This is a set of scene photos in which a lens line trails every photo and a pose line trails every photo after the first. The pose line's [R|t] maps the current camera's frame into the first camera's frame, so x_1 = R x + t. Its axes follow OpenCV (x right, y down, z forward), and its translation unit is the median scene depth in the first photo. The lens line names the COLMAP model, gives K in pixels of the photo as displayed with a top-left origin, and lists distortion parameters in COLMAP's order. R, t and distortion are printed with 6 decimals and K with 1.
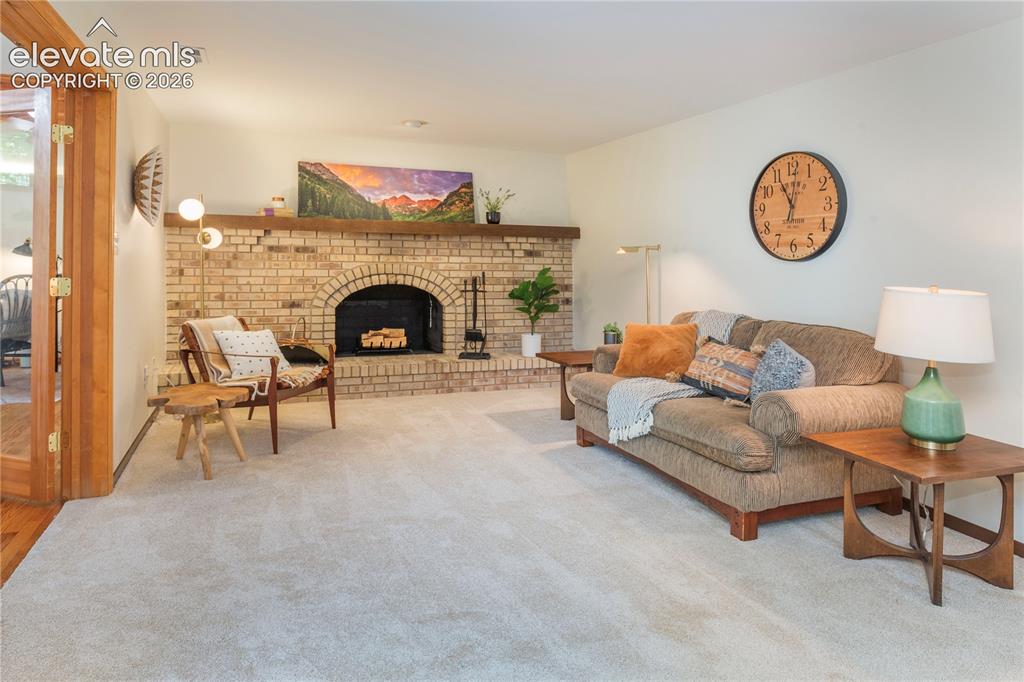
lens RADIAL K [[642.6, 0, 493.4], [0, 642.6, 264.6], [0, 0, 1]] dist [-0.009380, 0.001218]
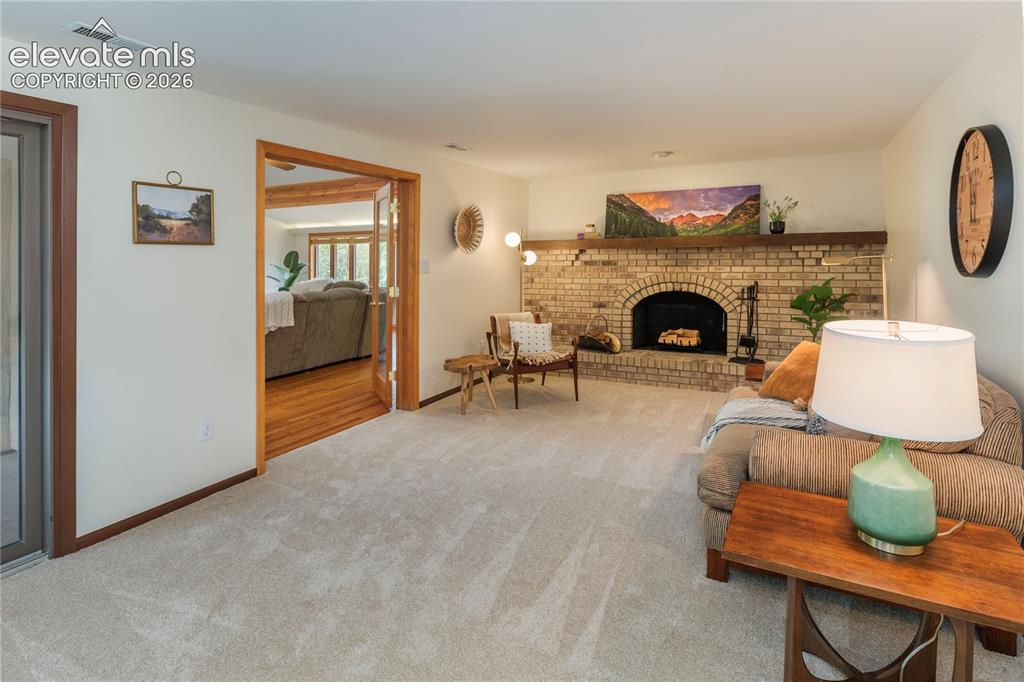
lens RADIAL K [[551.0, 0, 517.8], [0, 551.0, 276.7], [0, 0, 1]] dist [0.002048, 0.001102]
pose [[0.658564, 0.002748, -0.752520, 0.404524], [0.013702, 0.999784, 0.015642, -0.015222], [0.752400, -0.020612, 0.658384, 0.126649]]
